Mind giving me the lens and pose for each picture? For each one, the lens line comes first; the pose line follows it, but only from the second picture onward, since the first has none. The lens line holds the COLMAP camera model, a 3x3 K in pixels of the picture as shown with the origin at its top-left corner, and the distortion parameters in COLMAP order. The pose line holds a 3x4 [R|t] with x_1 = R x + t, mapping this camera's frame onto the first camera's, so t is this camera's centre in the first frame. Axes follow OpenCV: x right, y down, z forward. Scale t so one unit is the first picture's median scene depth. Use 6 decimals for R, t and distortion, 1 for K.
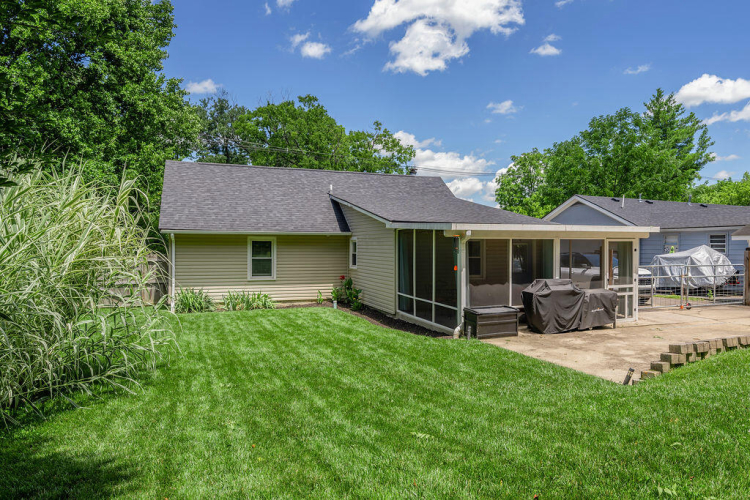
lens RADIAL K [[493.6, 0, 375.0], [0, 493.6, 250.0], [0, 0, 1]] dist [-0.007552, 0.000129]
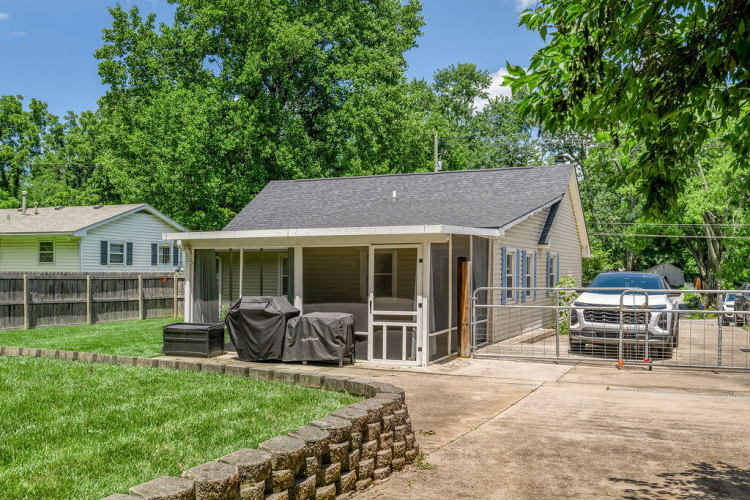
lens RADIAL K [[665.1, 0, 396.8], [0, 665.1, 250.5], [0, 0, 1]] dist [-0.011644, 0.001116]
pose [[0.707705, -0.022145, -0.706160, 0.836431], [-0.007480, 0.999218, -0.038831, 0.015997], [0.706468, 0.032763, 0.706986, 0.240047]]
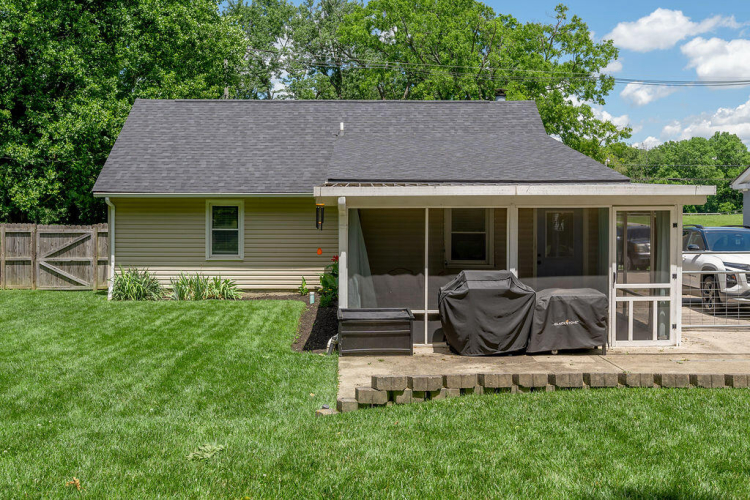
lens RADIAL K [[777.2, 0, 355.2], [0, 777.2, 213.4], [0, 0, 1]] dist [-0.009049, 0.004121]
pose [[0.935010, 0.001704, -0.354616, 0.361000], [-0.000031, 0.999989, 0.004722, -0.013169], [0.354620, -0.004404, 0.935000, -0.001224]]
